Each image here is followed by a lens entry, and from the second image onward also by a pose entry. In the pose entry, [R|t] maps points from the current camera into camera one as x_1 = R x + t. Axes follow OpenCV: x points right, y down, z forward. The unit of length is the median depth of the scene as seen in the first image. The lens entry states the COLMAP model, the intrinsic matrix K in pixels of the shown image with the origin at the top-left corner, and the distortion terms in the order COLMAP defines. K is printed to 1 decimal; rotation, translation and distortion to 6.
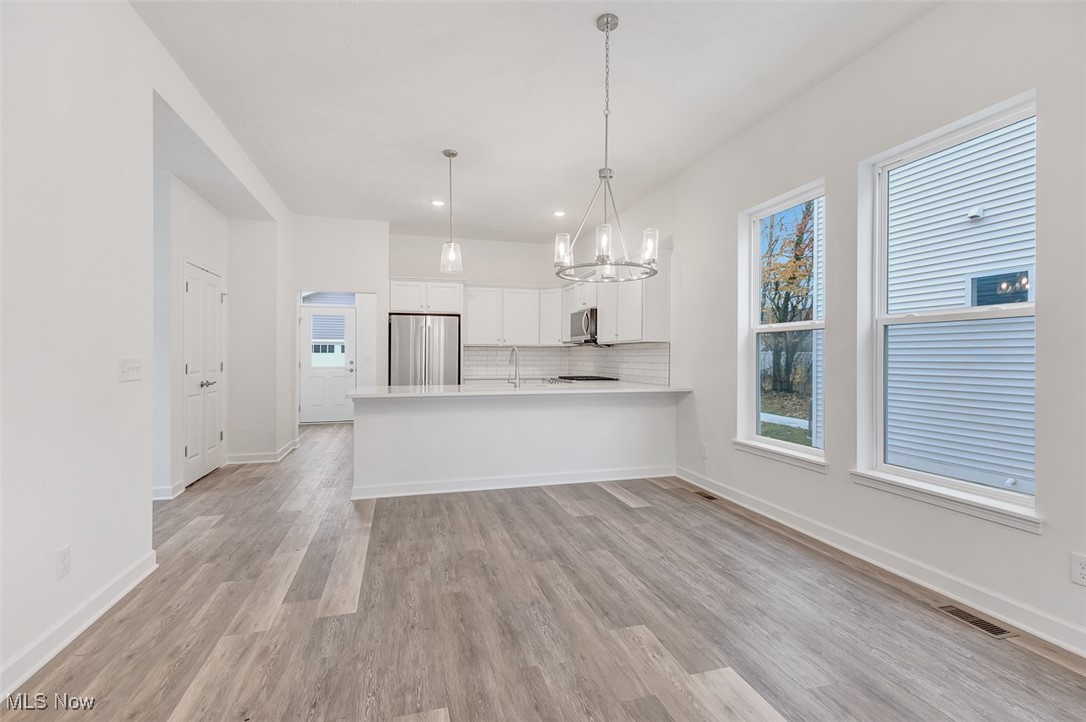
lens RADIAL K [[500.7, 0, 551.4], [0, 500.7, 355.3], [0, 0, 1]] dist [0.005125, -0.000026]
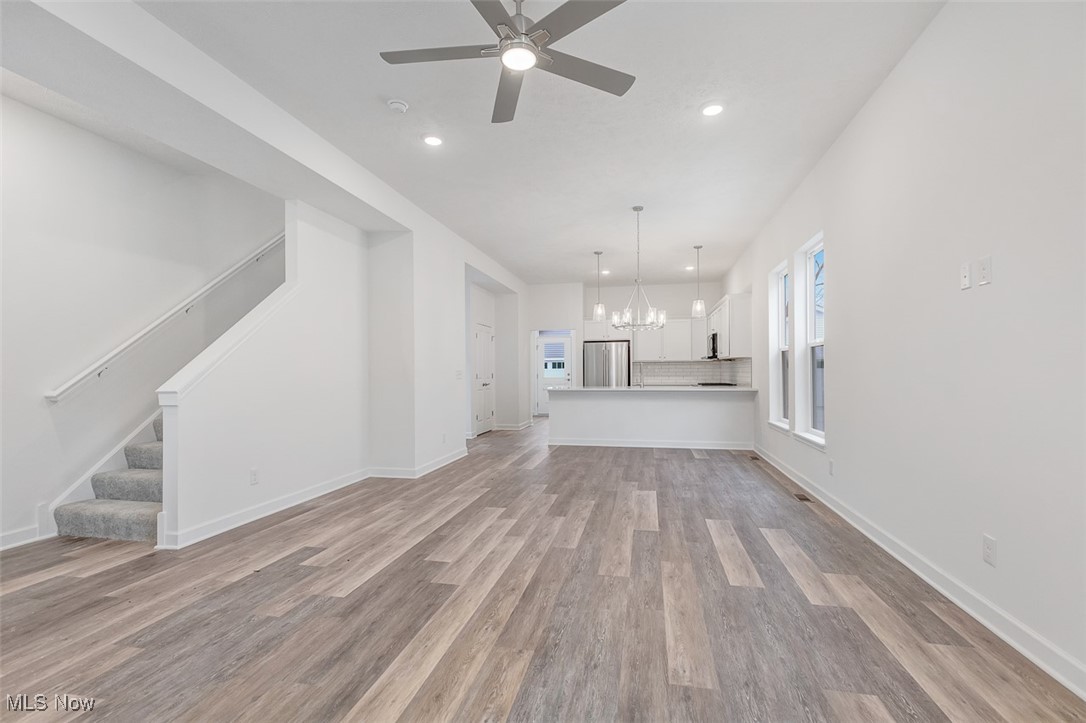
lens RADIAL K [[500.7, 0, 538.5], [0, 500.7, 366.8], [0, 0, 1]] dist [0.005125, -0.000026]
pose [[0.872547, -0.013441, -0.488346, 0.762691], [0.009819, 0.999902, -0.009978, 0.017891], [0.488432, 0.003911, 0.872593, -1.027681]]
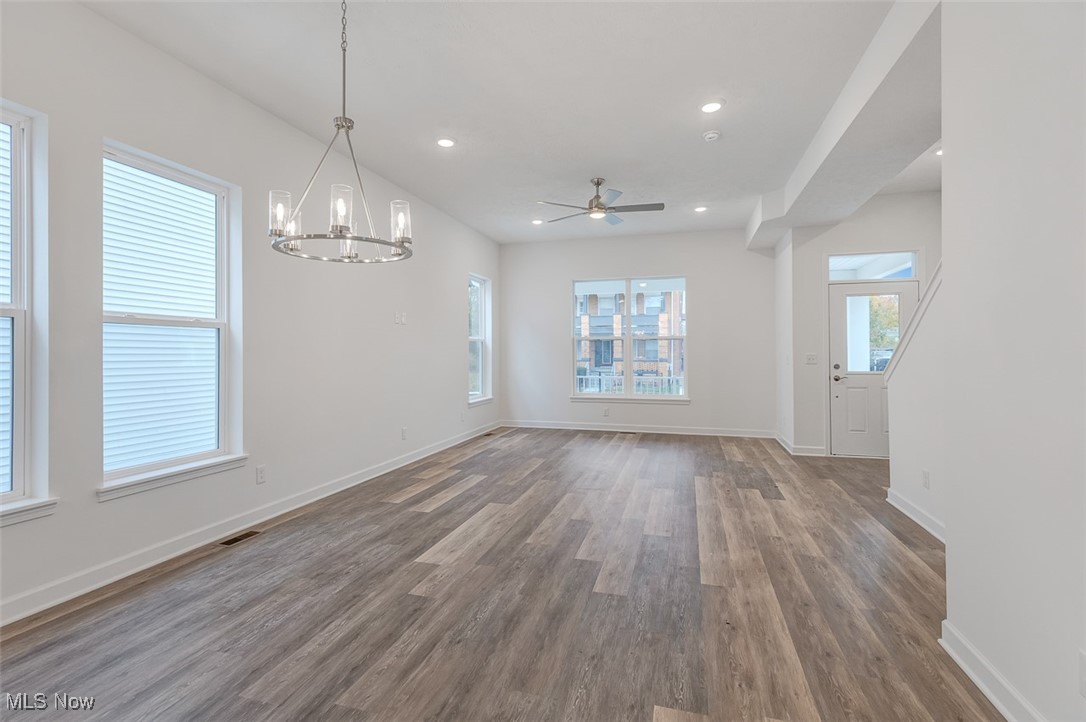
lens RADIAL K [[500.7, 0, 522.4], [0, 500.7, 362.0], [0, 0, 1]] dist [0.005125, -0.000026]
pose [[-0.821034, -0.011311, 0.570768, -0.564443], [-0.000898, 0.999828, 0.018523, -0.007490], [-0.570879, 0.014695, -0.820903, 1.495280]]
